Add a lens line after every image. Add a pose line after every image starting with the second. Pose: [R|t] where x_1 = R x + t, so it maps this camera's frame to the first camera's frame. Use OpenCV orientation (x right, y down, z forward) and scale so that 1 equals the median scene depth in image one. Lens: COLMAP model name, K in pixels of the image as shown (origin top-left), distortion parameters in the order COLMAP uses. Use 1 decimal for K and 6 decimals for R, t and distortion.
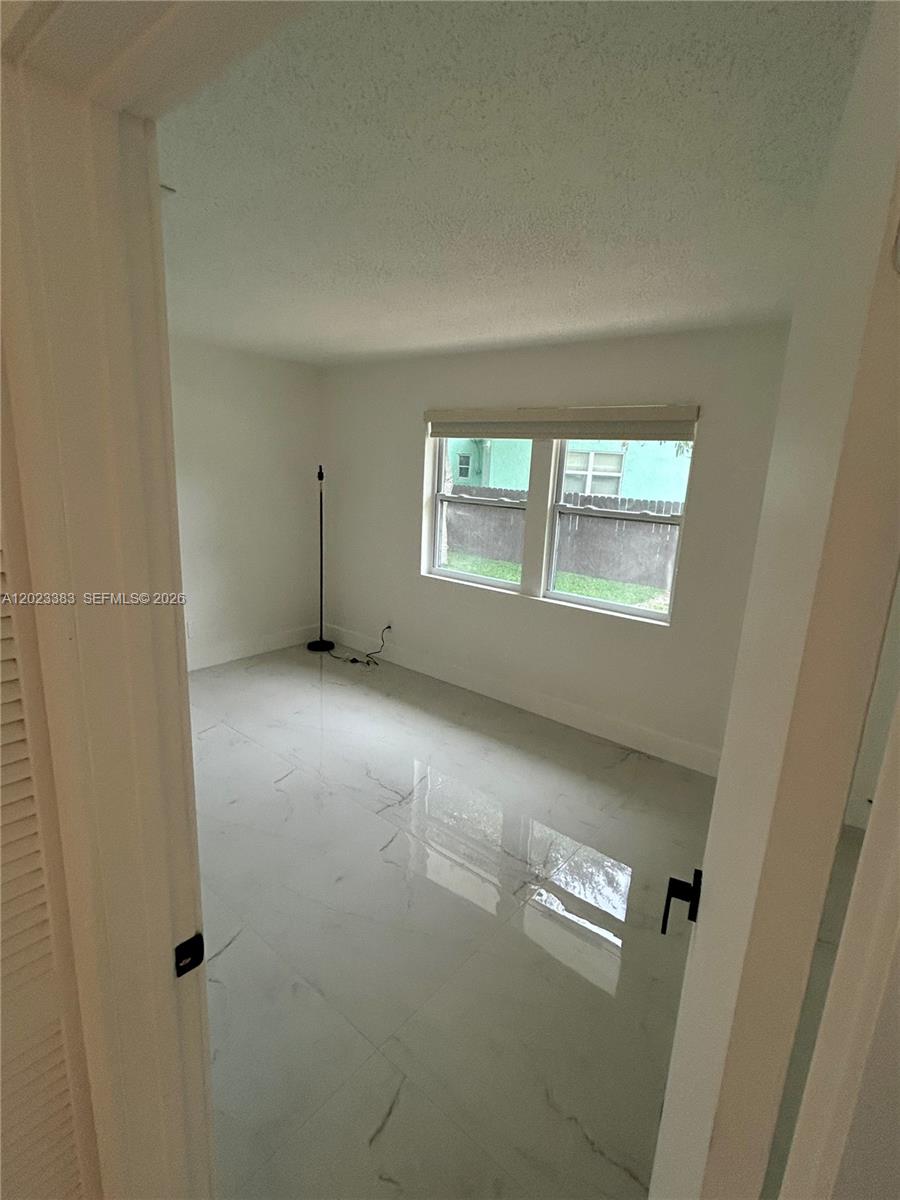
lens RADIAL K [[579.1, 0, 450.0], [0, 579.1, 600.0], [0, 0, 1]] dist [0.002202, 0.000449]
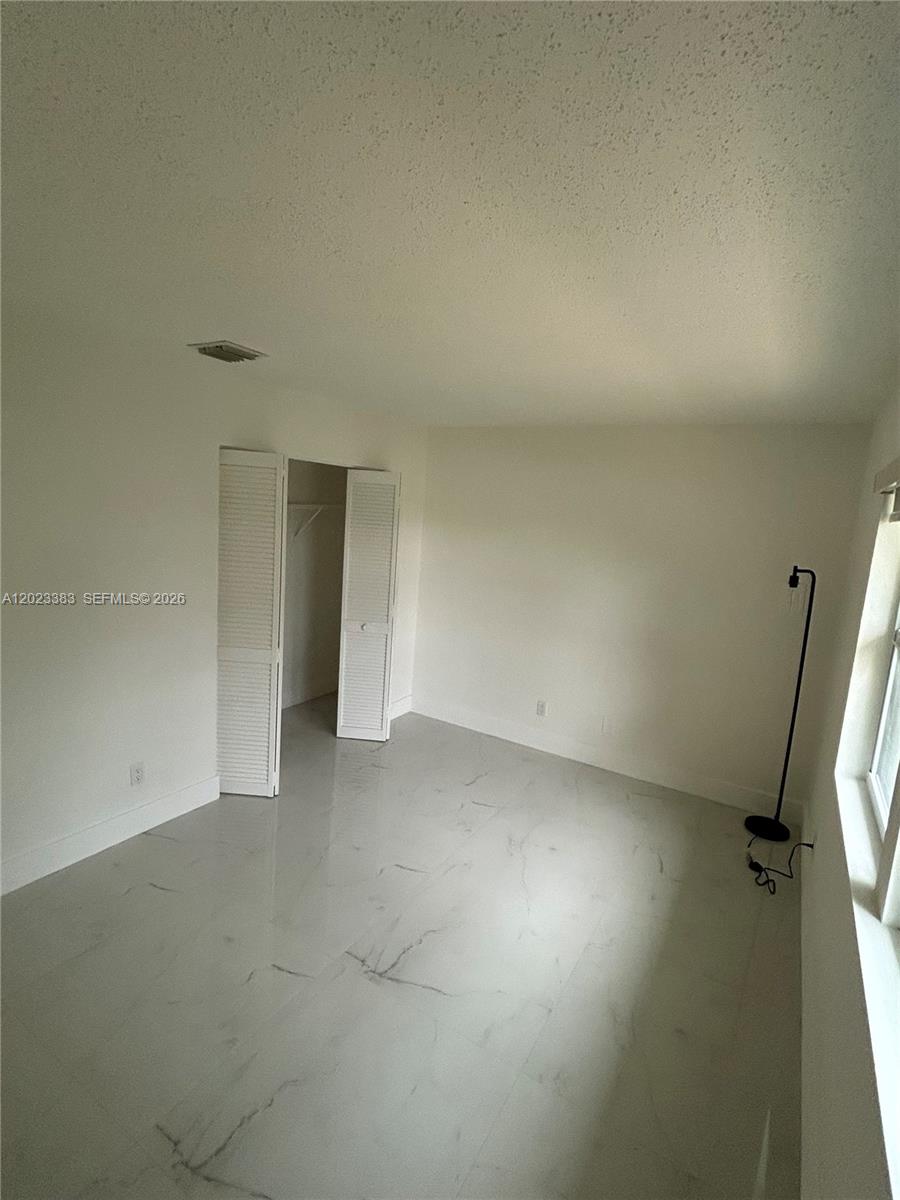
lens RADIAL K [[579.1, 0, 450.0], [0, 579.1, 600.0], [0, 0, 1]] dist [0.002202, 0.000449]
pose [[0.158619, 0.114298, -0.980702, 0.380457], [-0.282267, 0.957070, 0.065890, -0.125255], [0.946132, 0.266368, 0.184072, 0.504272]]
